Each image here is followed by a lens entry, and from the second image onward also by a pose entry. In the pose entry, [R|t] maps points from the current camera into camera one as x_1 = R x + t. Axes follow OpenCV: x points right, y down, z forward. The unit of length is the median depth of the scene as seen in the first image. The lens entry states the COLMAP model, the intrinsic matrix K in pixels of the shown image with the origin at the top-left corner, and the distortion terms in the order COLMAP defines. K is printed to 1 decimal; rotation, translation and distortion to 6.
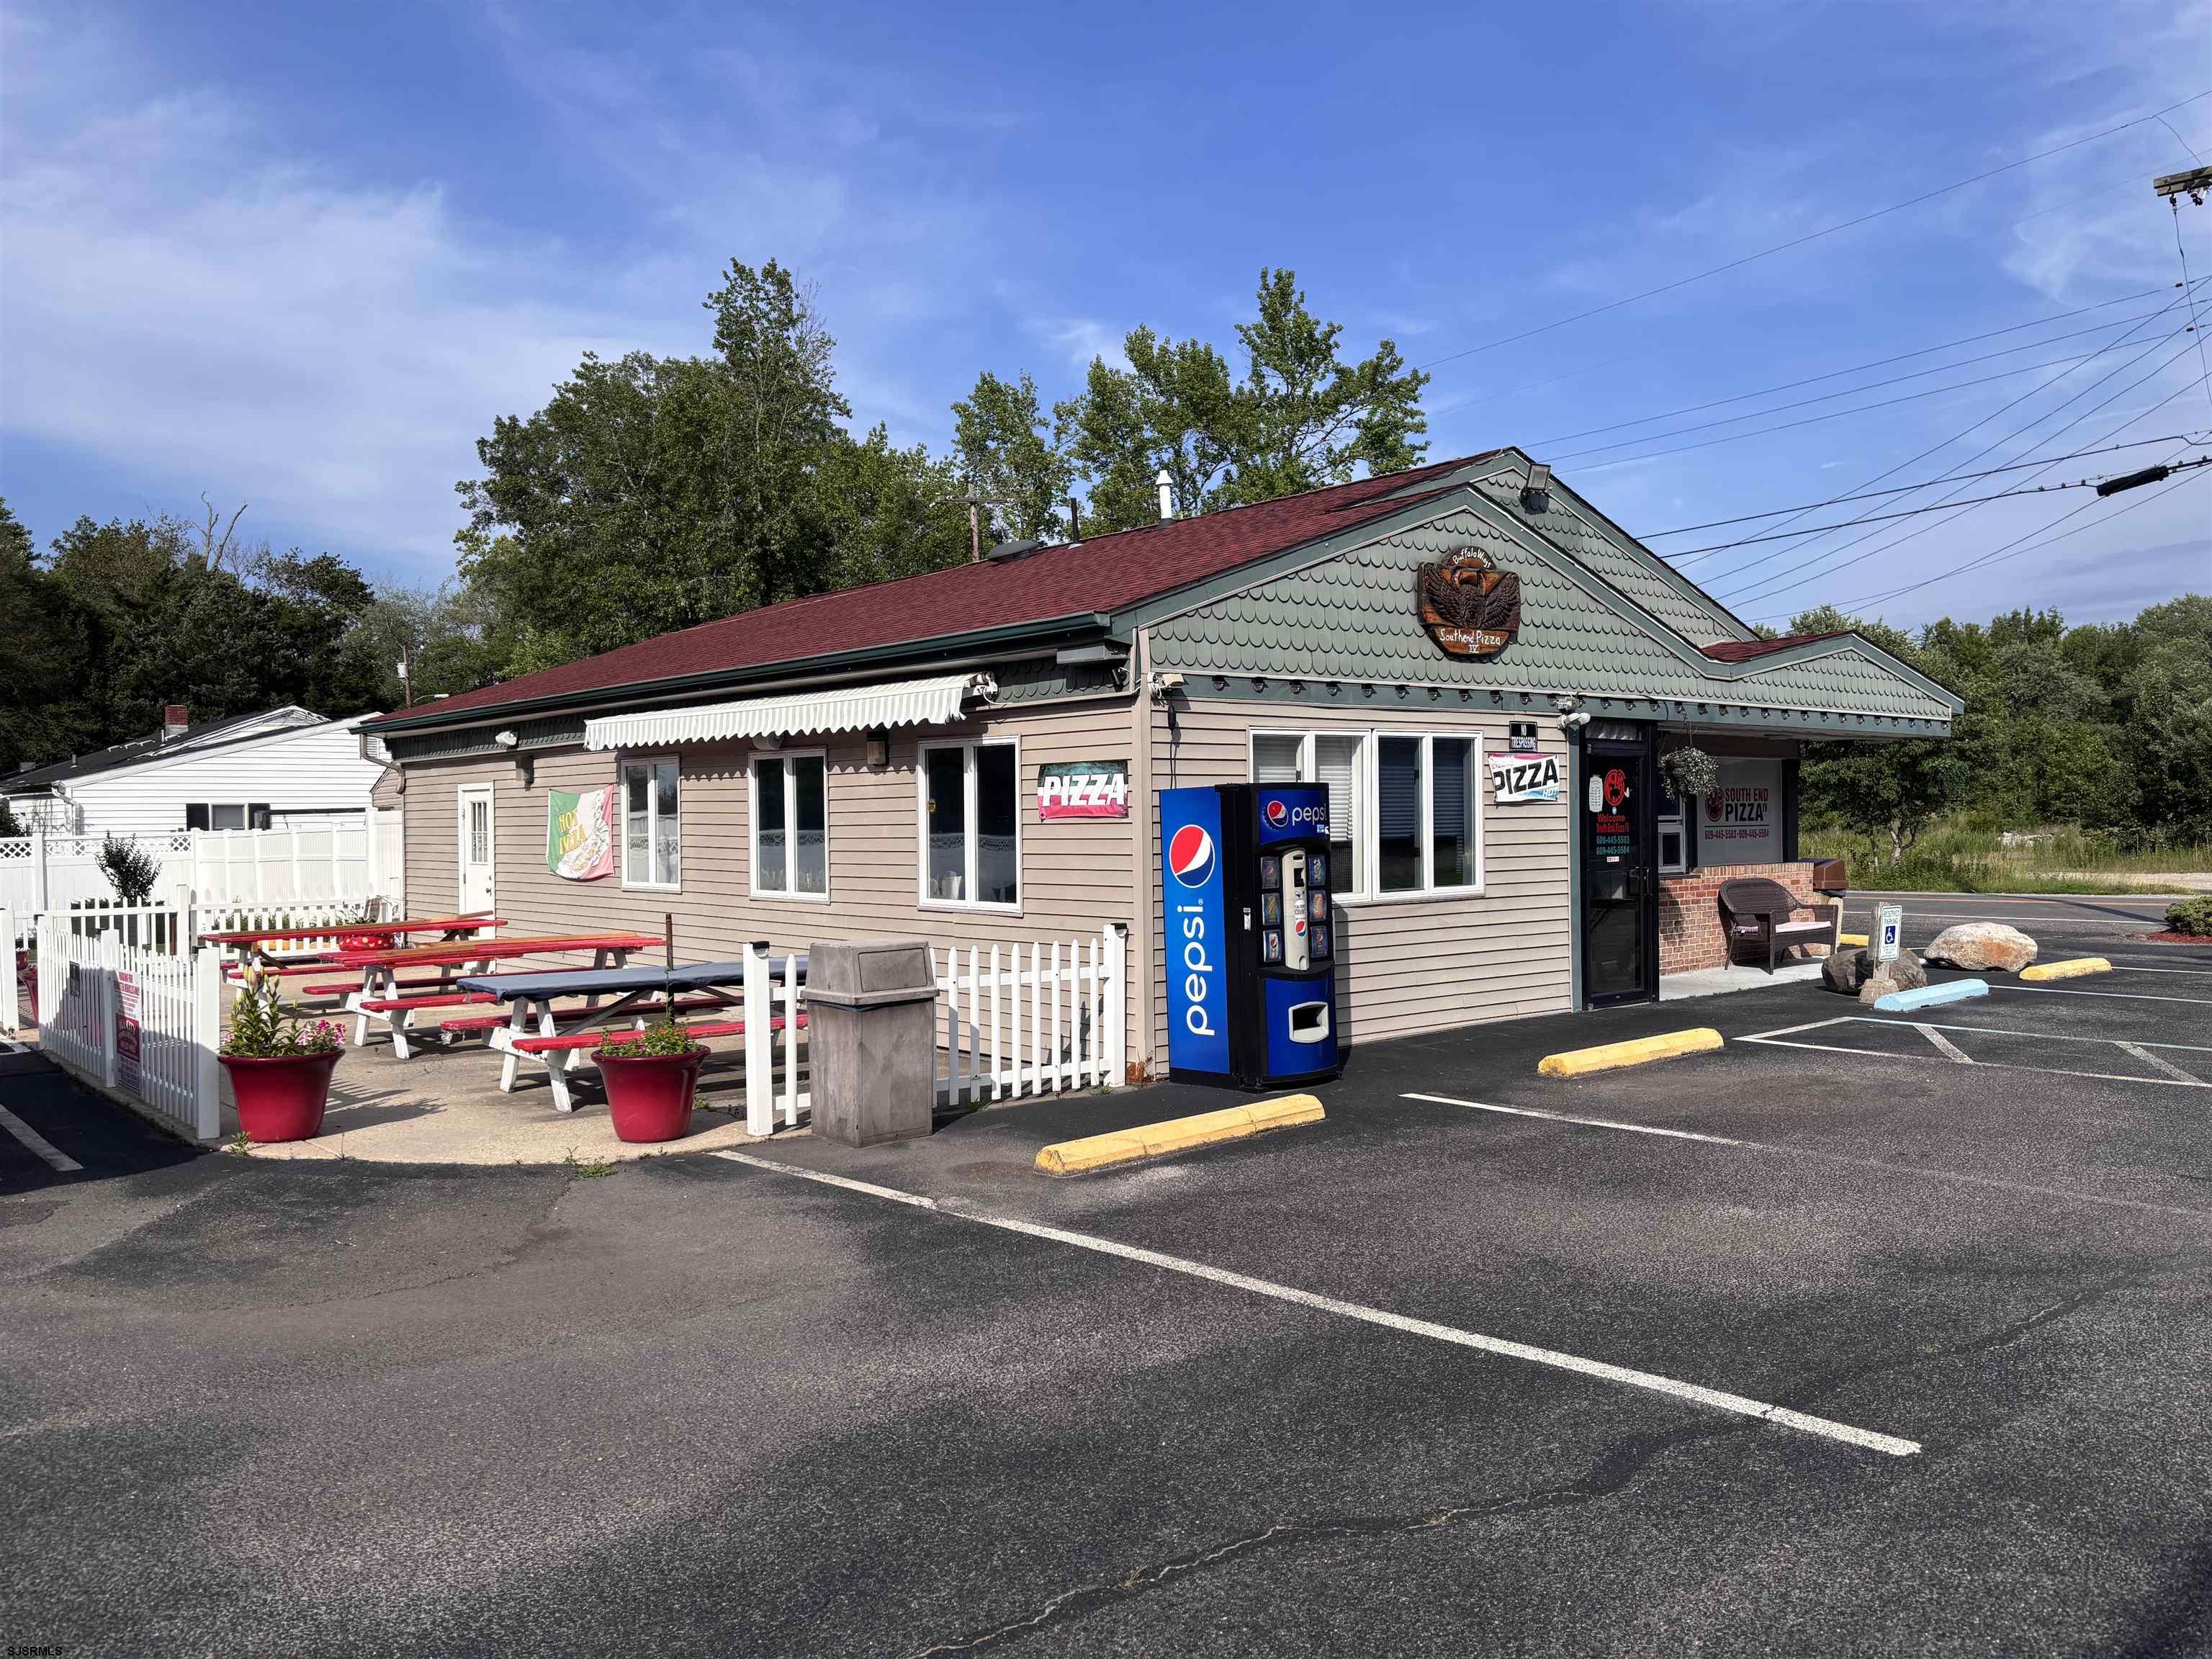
lens RADIAL K [[1714.4, 0, 1106.0], [0, 1714.4, 829.5], [0, 0, 1]] dist [0.073726, -0.100428]
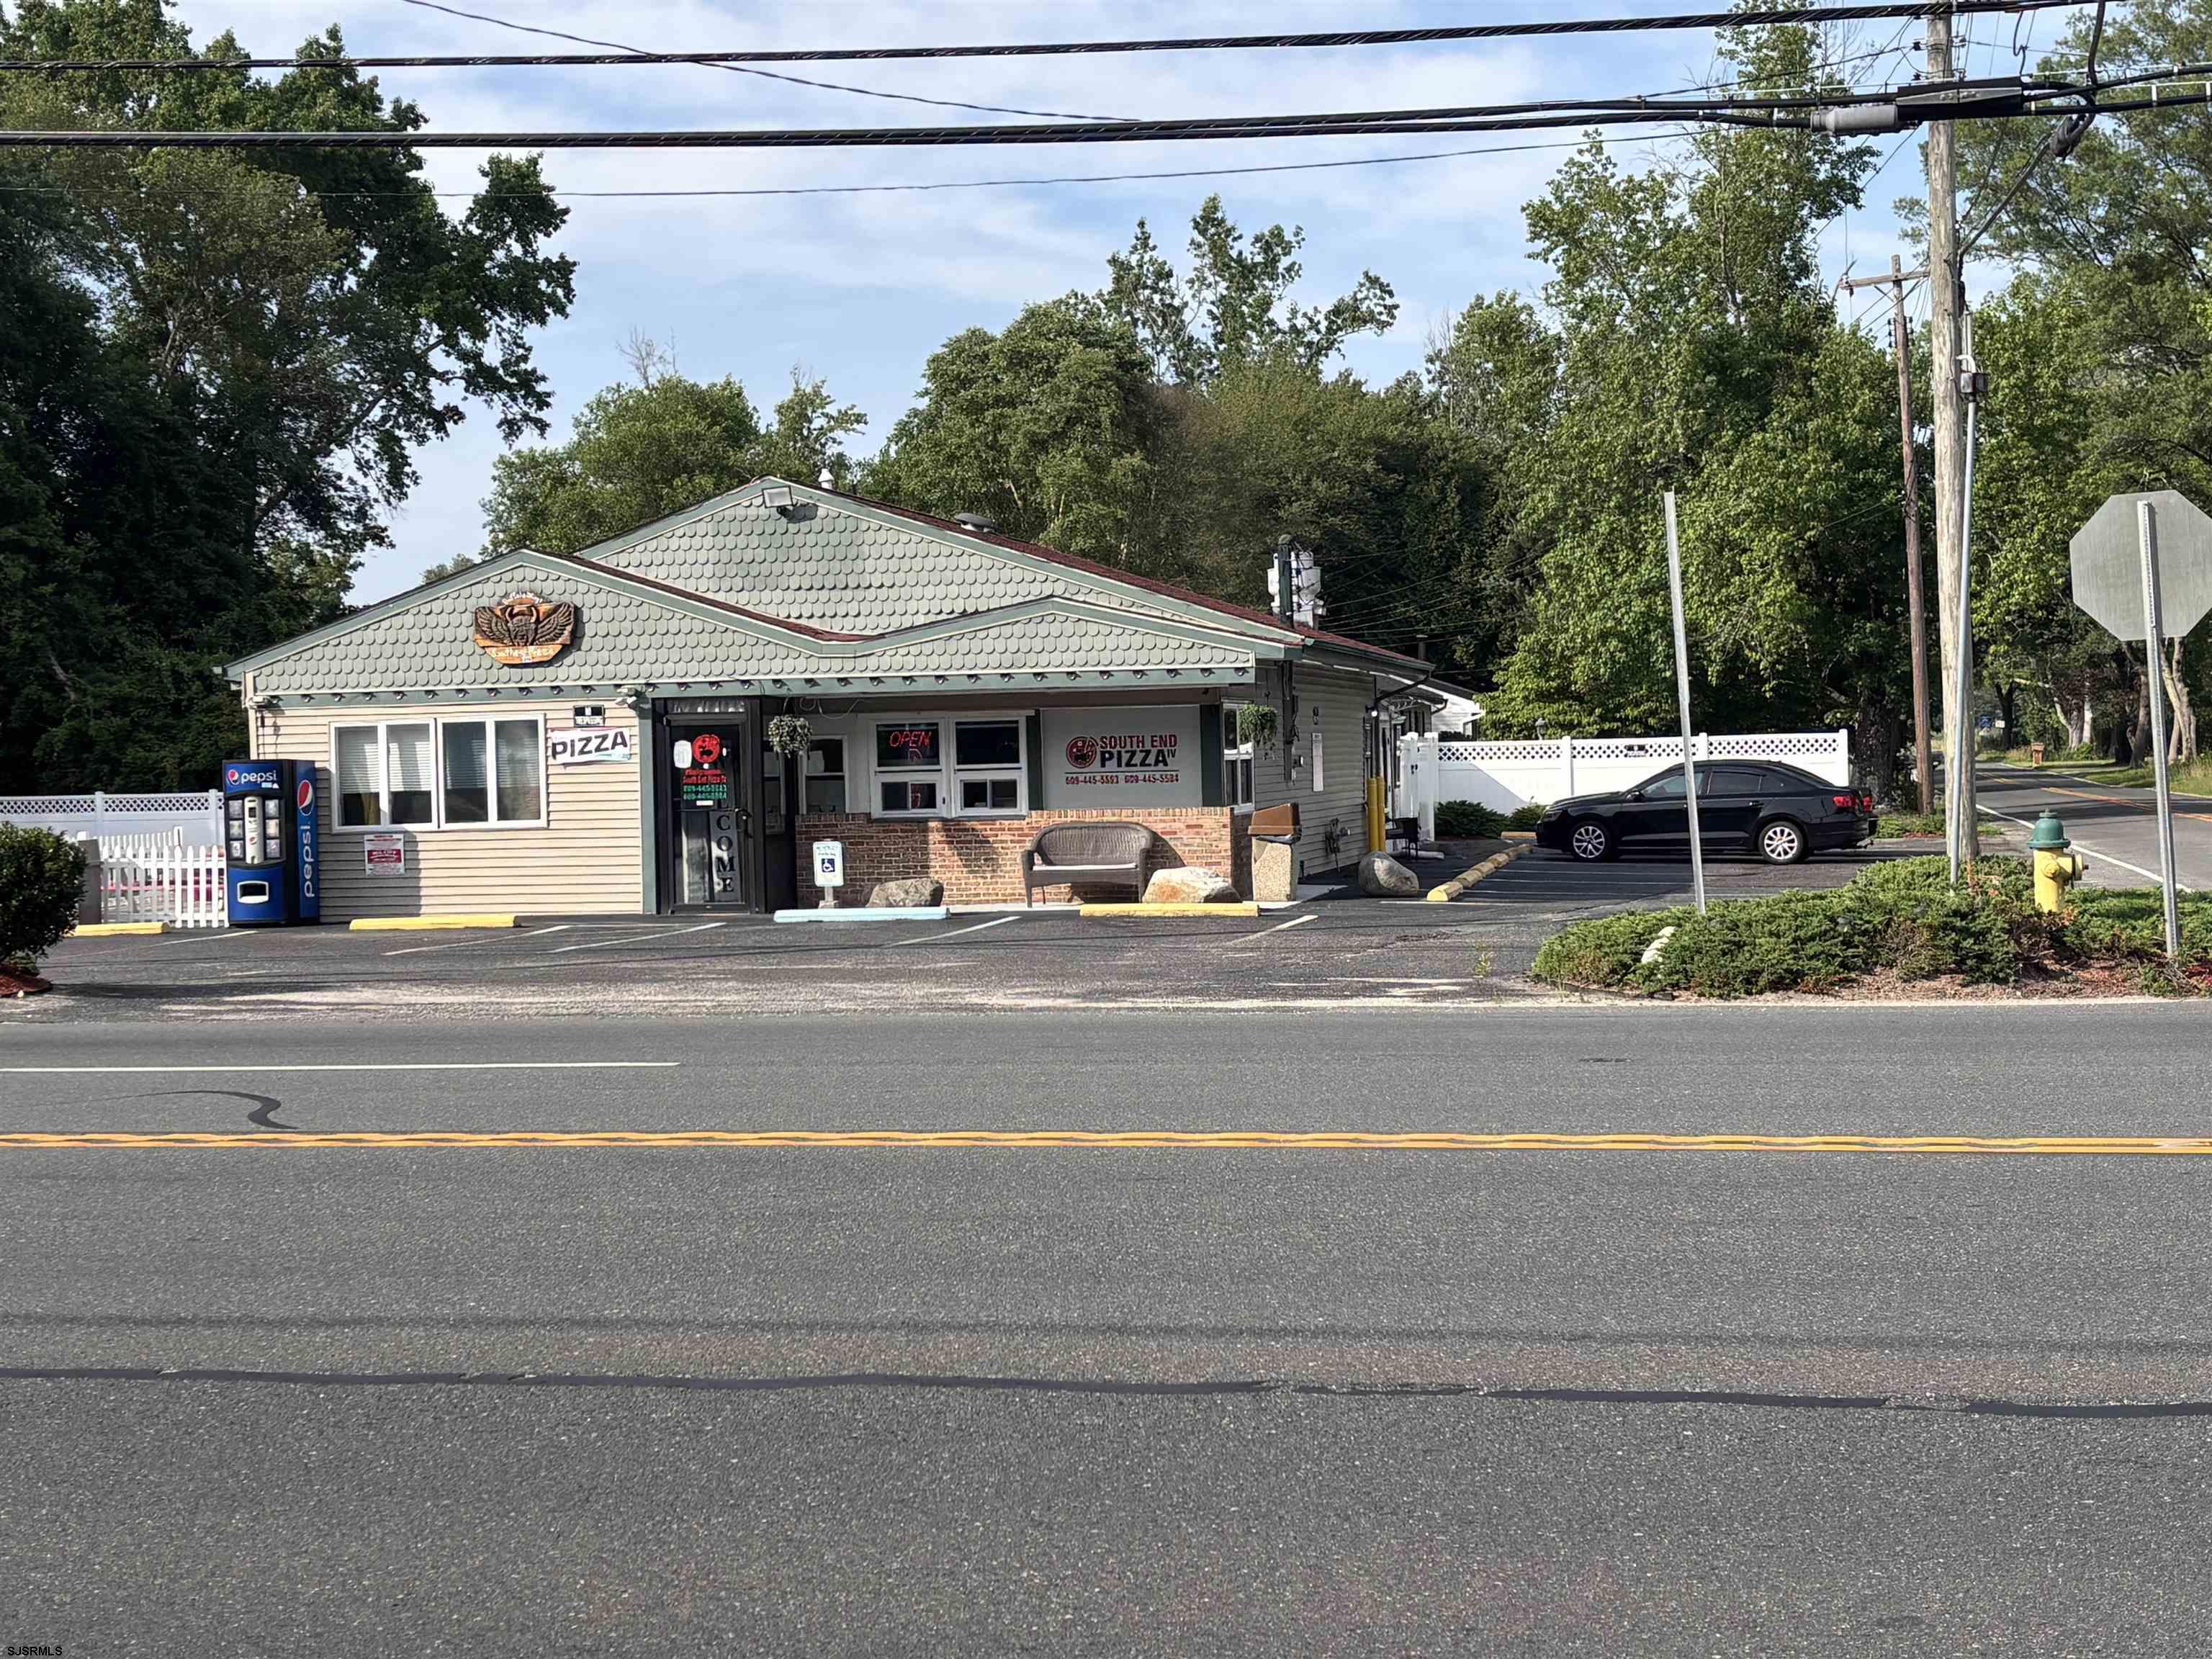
lens RADIAL K [[3430.7, 0, 1106.0], [0, 3430.7, 829.5], [0, 0, 1]] dist [0.271671, -1.650183]
pose [[0.594010, 0.014626, -0.804325, 2.730743], [0.012410, 0.999549, 0.027341, -0.032469], [0.804362, -0.026222, 0.593560, -0.336074]]
